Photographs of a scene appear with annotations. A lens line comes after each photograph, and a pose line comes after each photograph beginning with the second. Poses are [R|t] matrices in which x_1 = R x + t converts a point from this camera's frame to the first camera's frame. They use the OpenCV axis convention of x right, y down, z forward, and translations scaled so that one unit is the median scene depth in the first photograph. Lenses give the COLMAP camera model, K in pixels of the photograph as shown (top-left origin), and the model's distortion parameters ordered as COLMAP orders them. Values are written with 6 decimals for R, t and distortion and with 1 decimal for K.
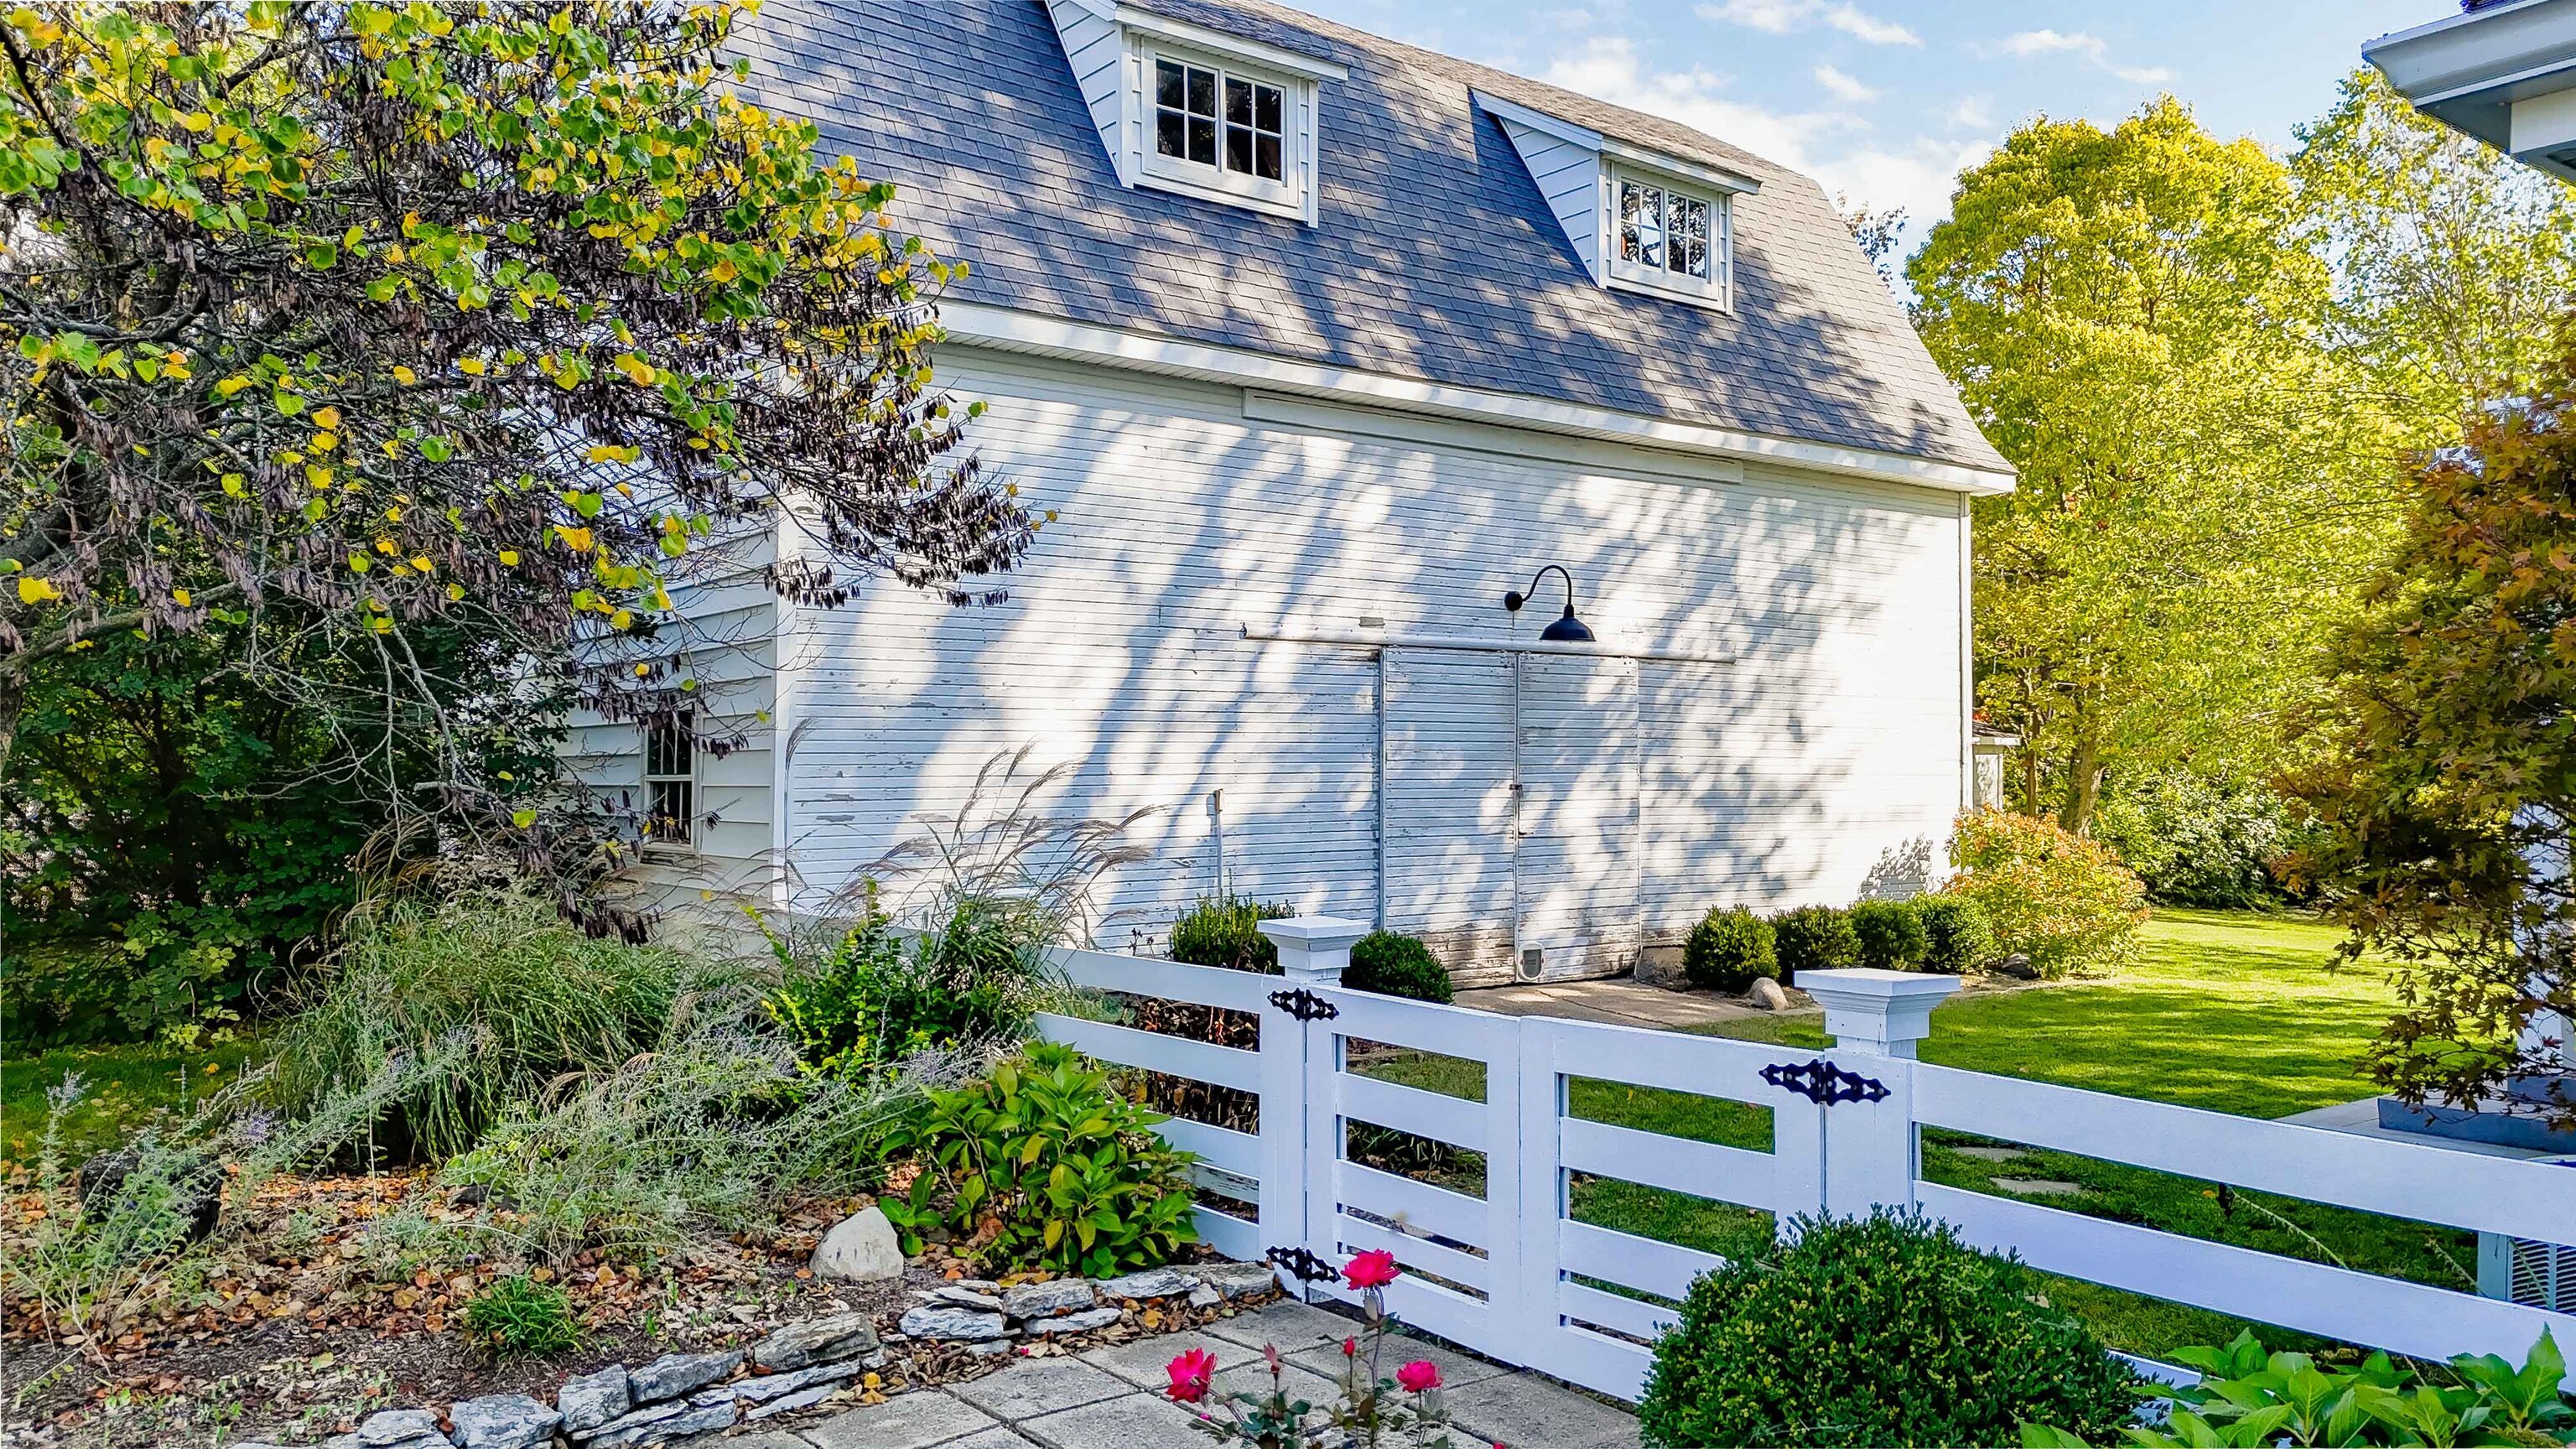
lens RADIAL K [[1906.5, 0, 1288.0], [0, 1906.5, 724.5], [0, 0, 1]] dist [0.080430, -0.059711]
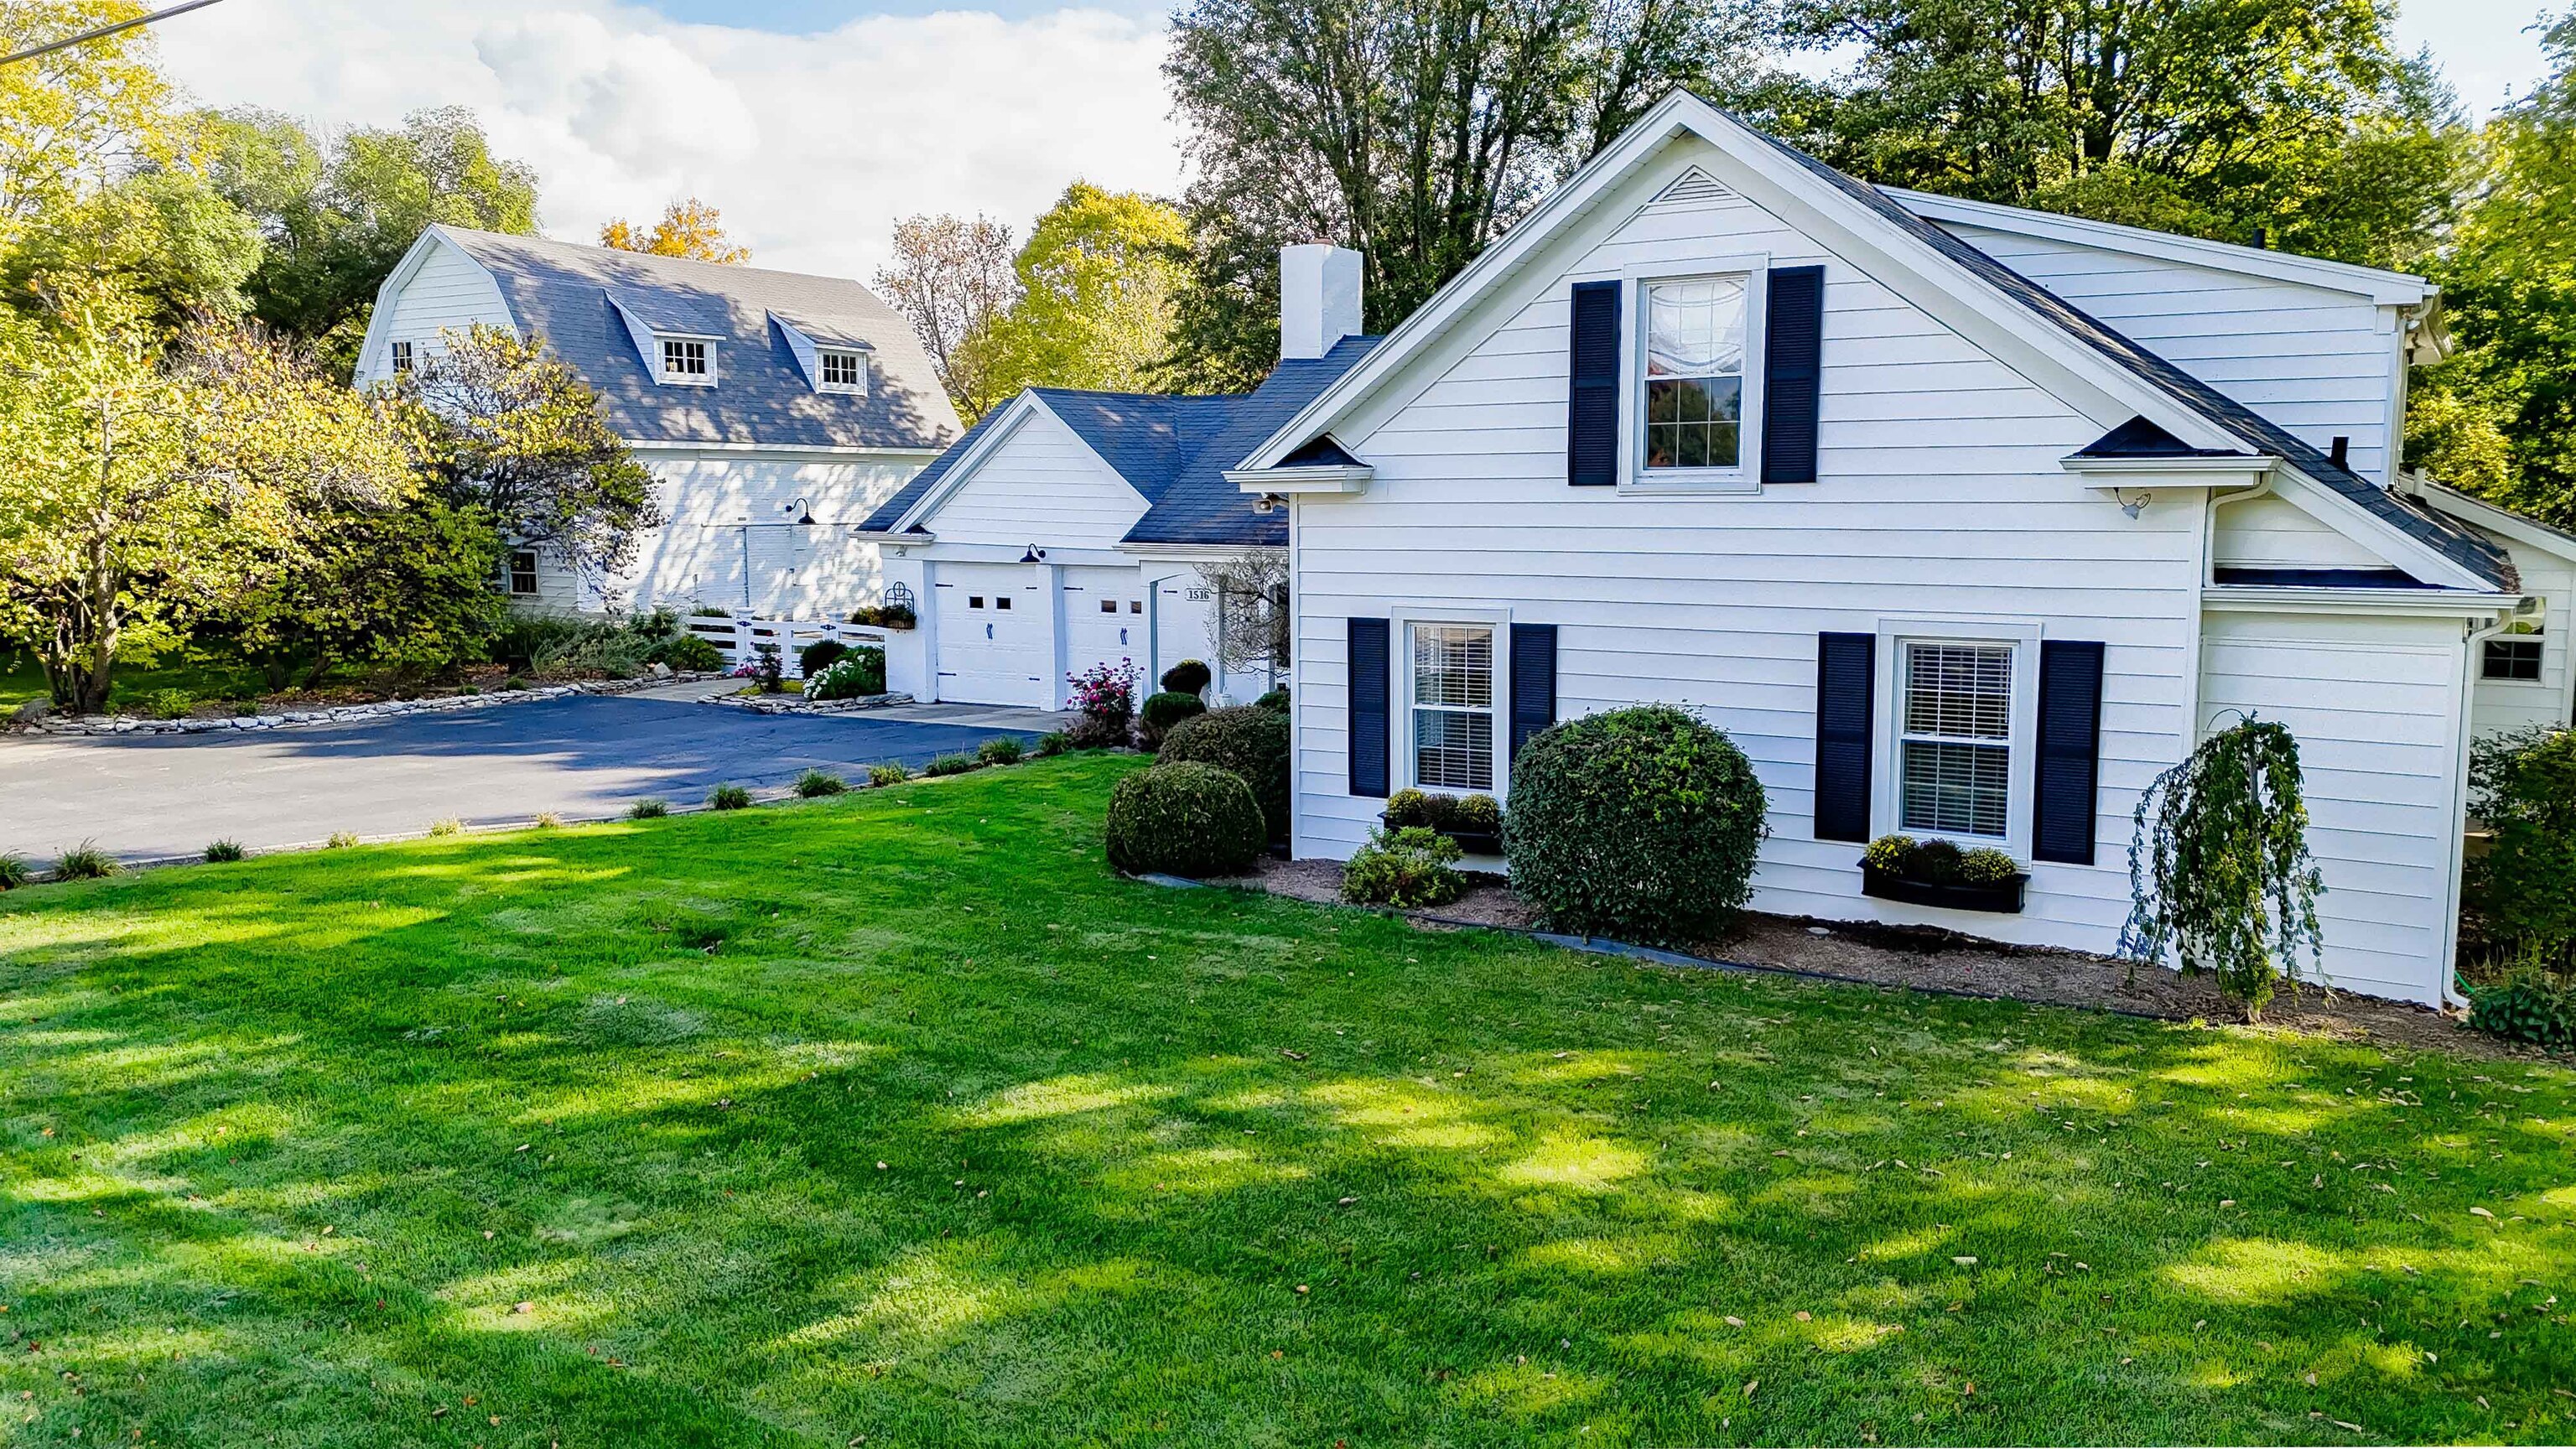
lens RADIAL K [[1906.5, 0, 1288.0], [0, 1906.5, 724.5], [0, 0, 1]] dist [0.080430, -0.059711]
pose [[0.941417, -0.037597, 0.335142, -0.162593], [-0.016243, 0.987558, 0.156411, -0.211795], [-0.336852, -0.152692, 0.929094, -2.124739]]
